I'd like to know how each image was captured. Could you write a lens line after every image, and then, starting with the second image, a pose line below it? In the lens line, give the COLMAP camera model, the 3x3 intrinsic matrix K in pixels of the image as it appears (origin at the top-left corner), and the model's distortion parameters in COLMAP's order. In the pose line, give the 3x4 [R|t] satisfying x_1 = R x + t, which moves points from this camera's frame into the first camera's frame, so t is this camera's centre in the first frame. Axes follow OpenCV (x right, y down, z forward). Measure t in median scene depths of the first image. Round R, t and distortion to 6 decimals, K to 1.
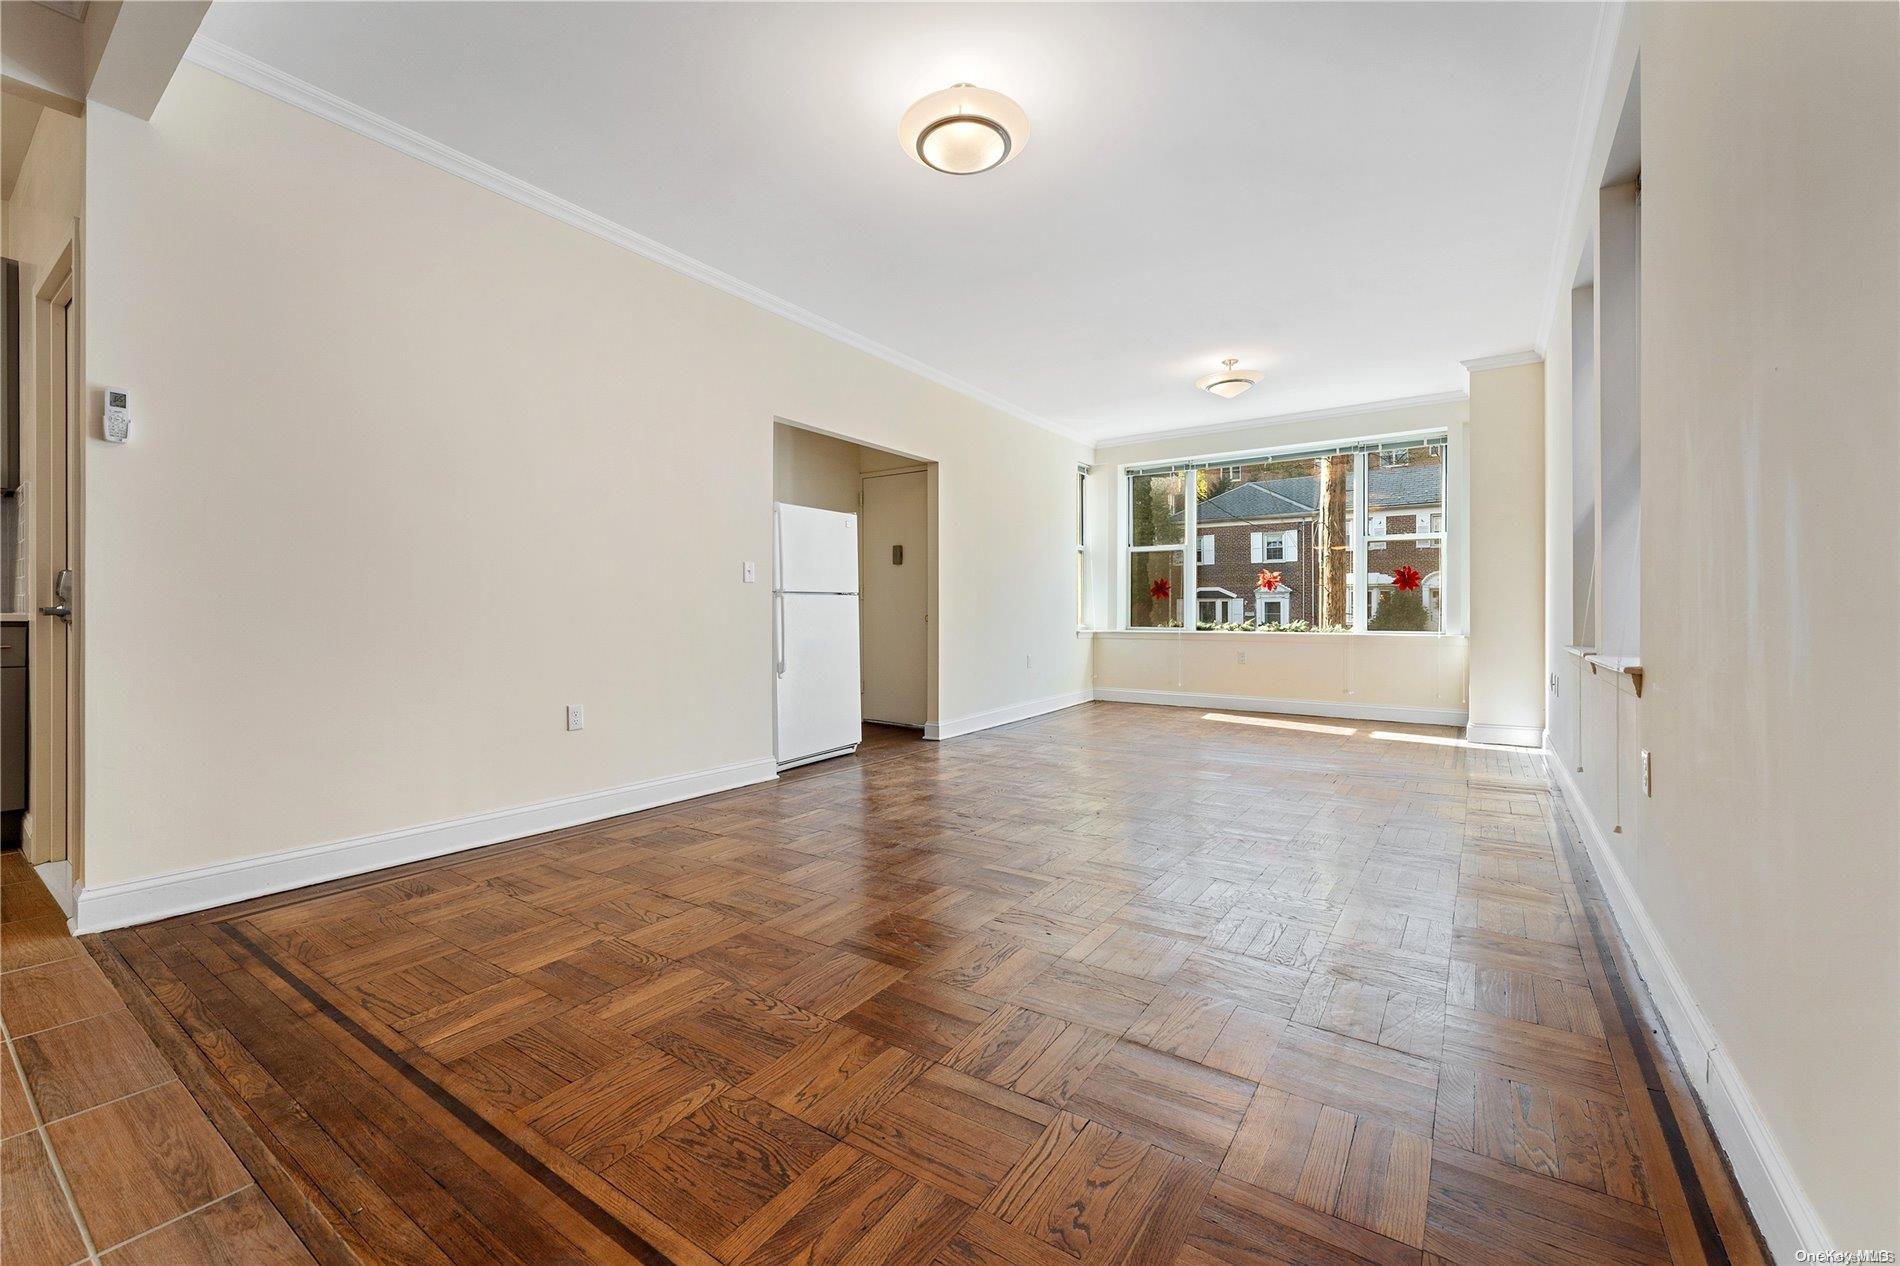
lens RADIAL K [[773.0, 0, 948.4], [0, 773.0, 611.3], [0, 0, 1]] dist [-0.001722, 0.000016]
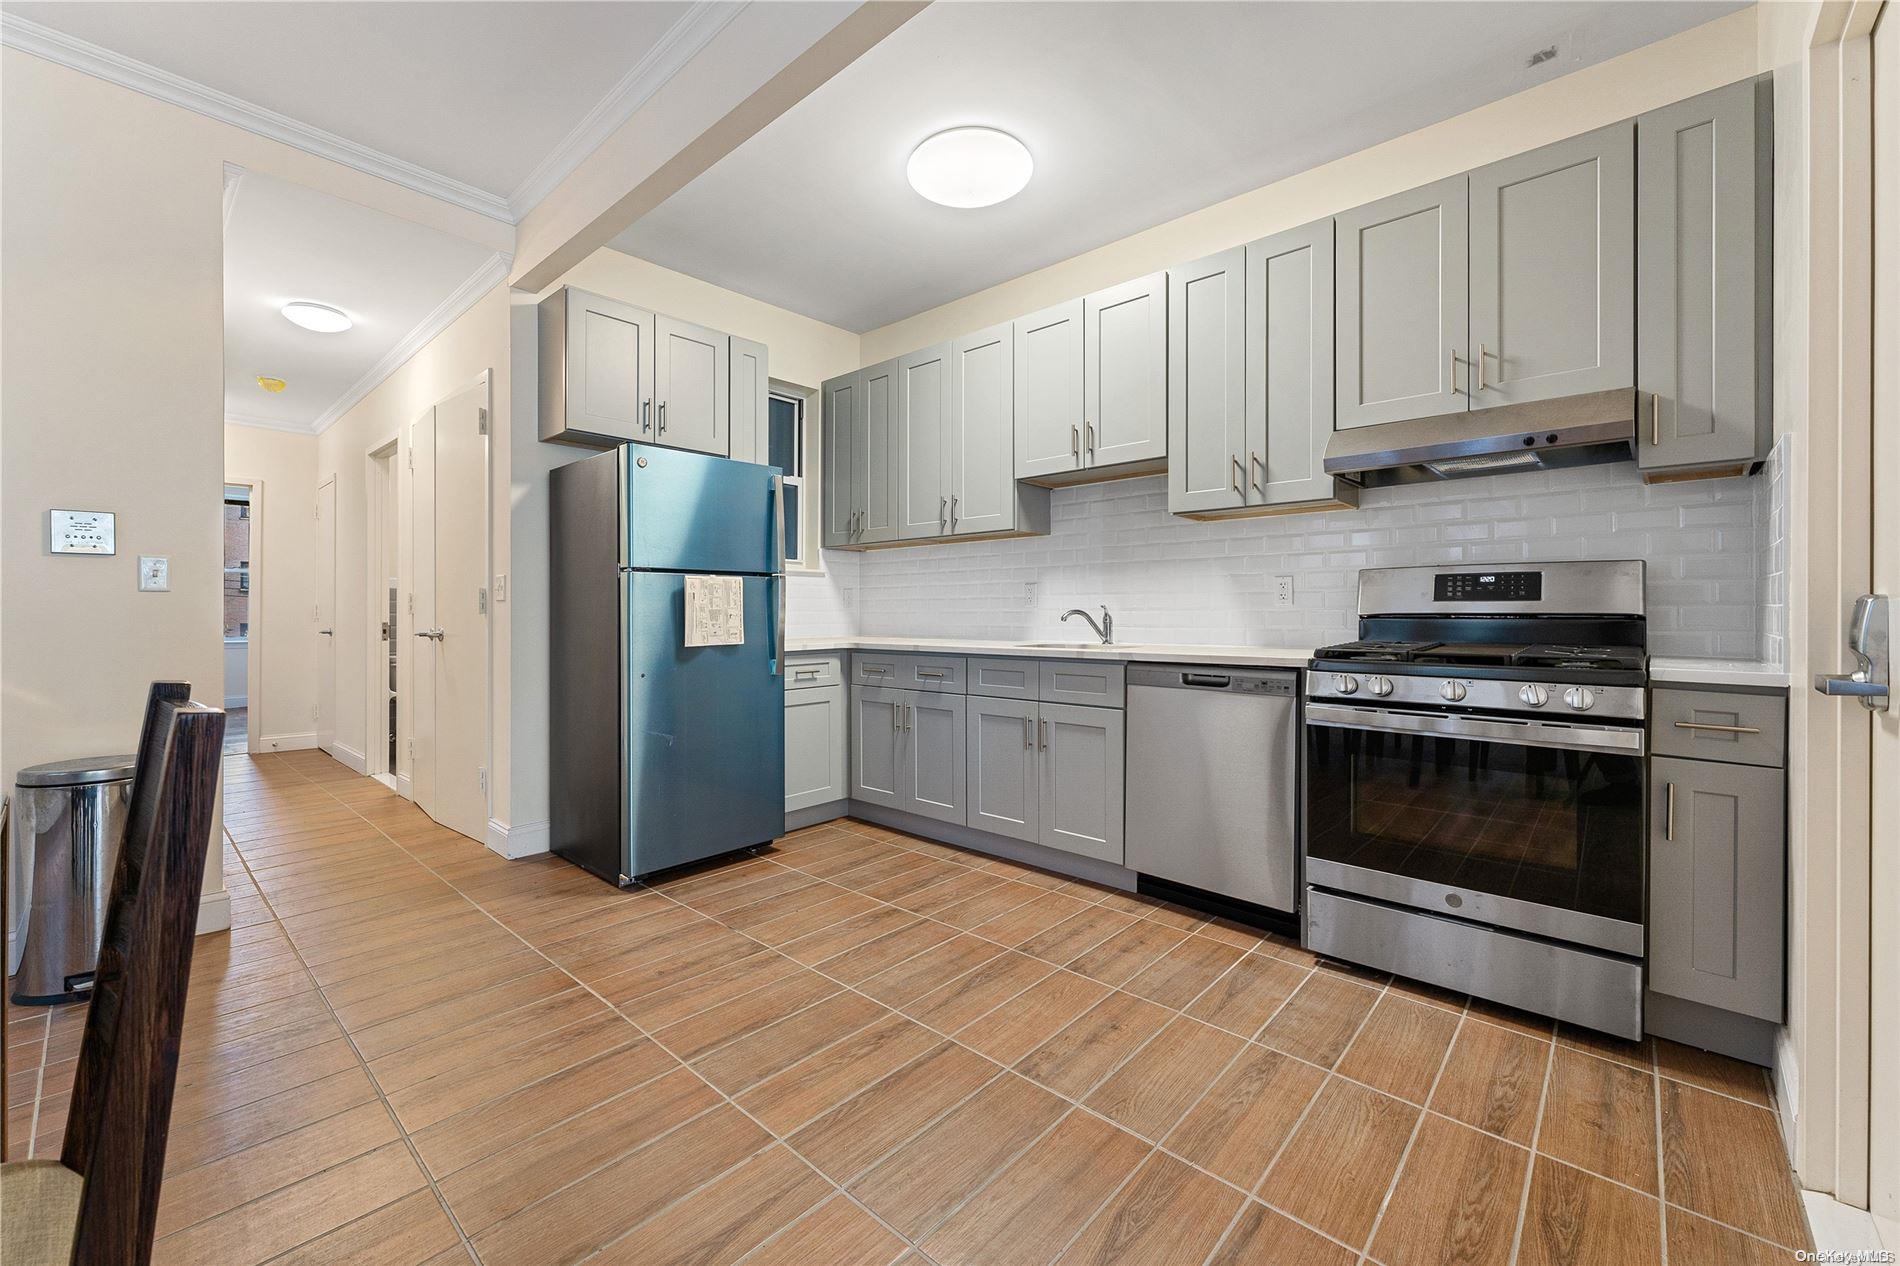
lens RADIAL K [[764.8, 0, 937.9], [0, 764.8, 620.4], [0, 0, 1]] dist [-0.000607, 0.000154]
pose [[-0.128934, 0.008008, -0.991621, -0.617944], [0.004821, 0.999961, 0.007448, -0.044654], [0.991641, -0.003820, -0.128968, 0.503811]]
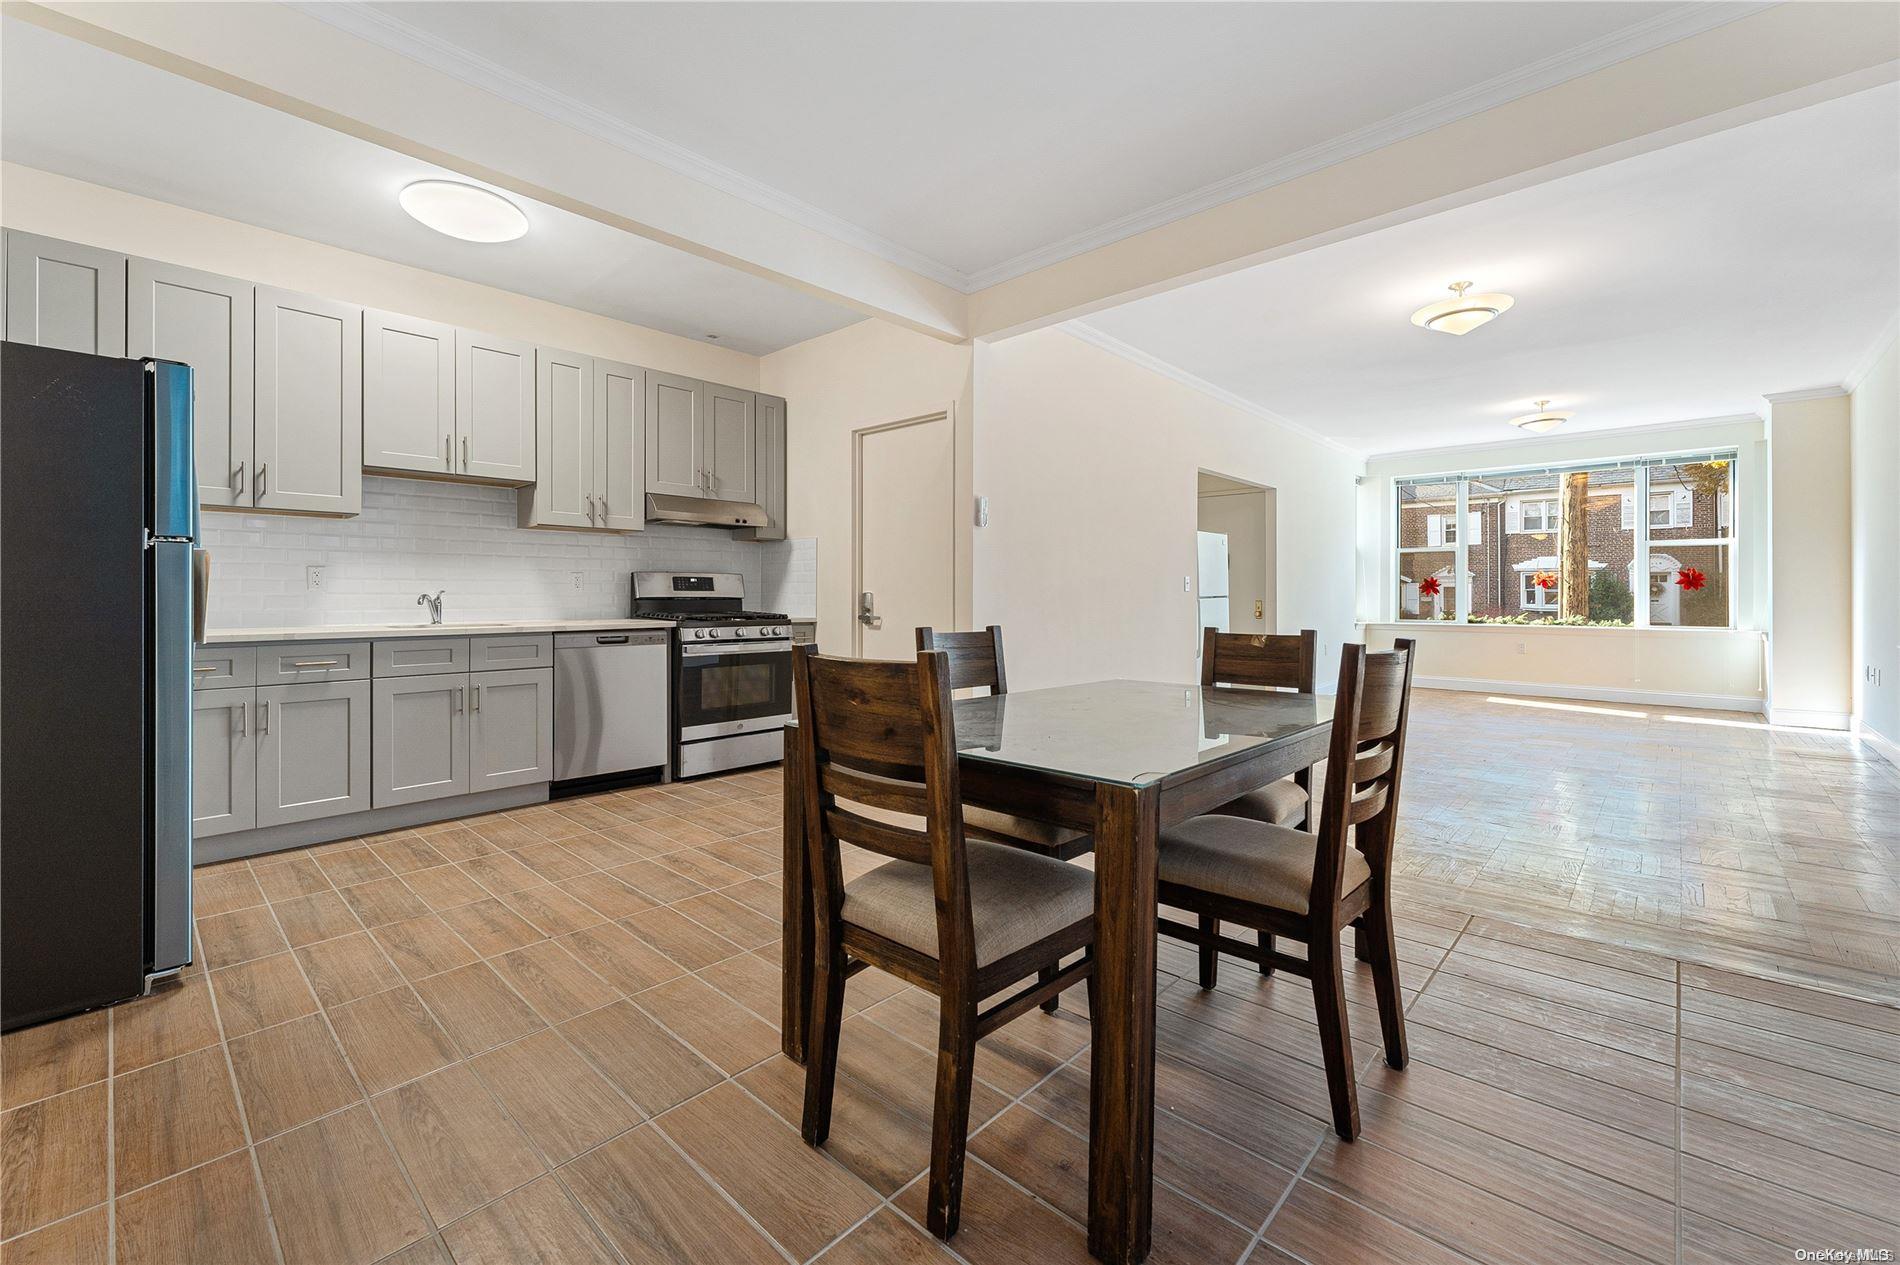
lens RADIAL K [[788.7, 0, 936.2], [0, 788.7, 593.7], [0, 0, 1]] dist [0.001175, 0.000421]
pose [[0.989436, 0.001102, -0.144969, -0.745389], [-0.000719, 0.999996, 0.002693, -0.056067], [0.144972, -0.002561, 0.989433, -0.667155]]
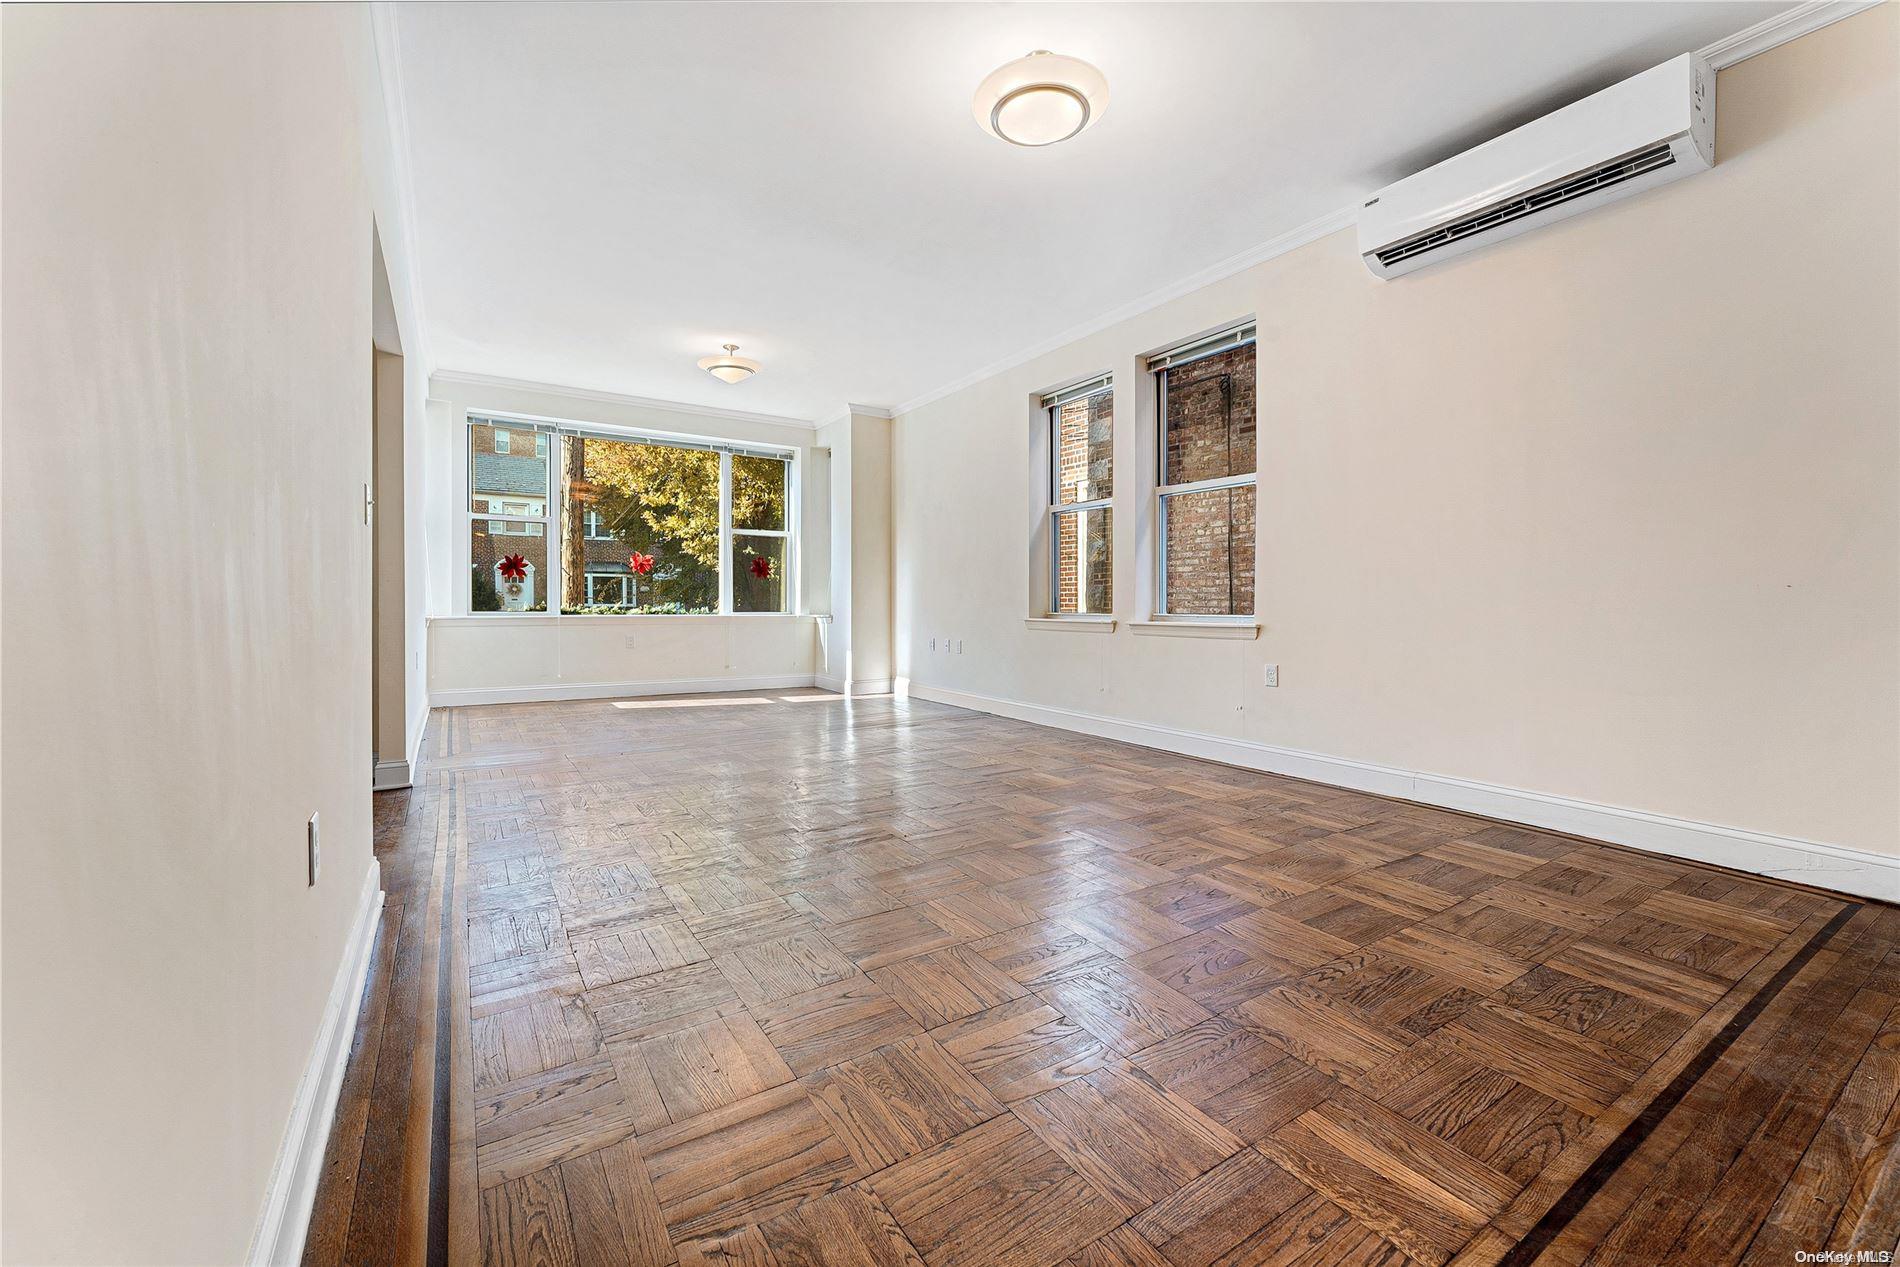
lens RADIAL K [[762.6, 0, 932.2], [0, 762.6, 613.0], [0, 0, 1]] dist [0.000613, -0.000370]
pose [[0.390144, -0.010063, 0.920699, -0.865651], [-0.009557, 0.999842, 0.014978, 0.014788], [-0.920704, -0.014643, 0.389987, 0.696518]]
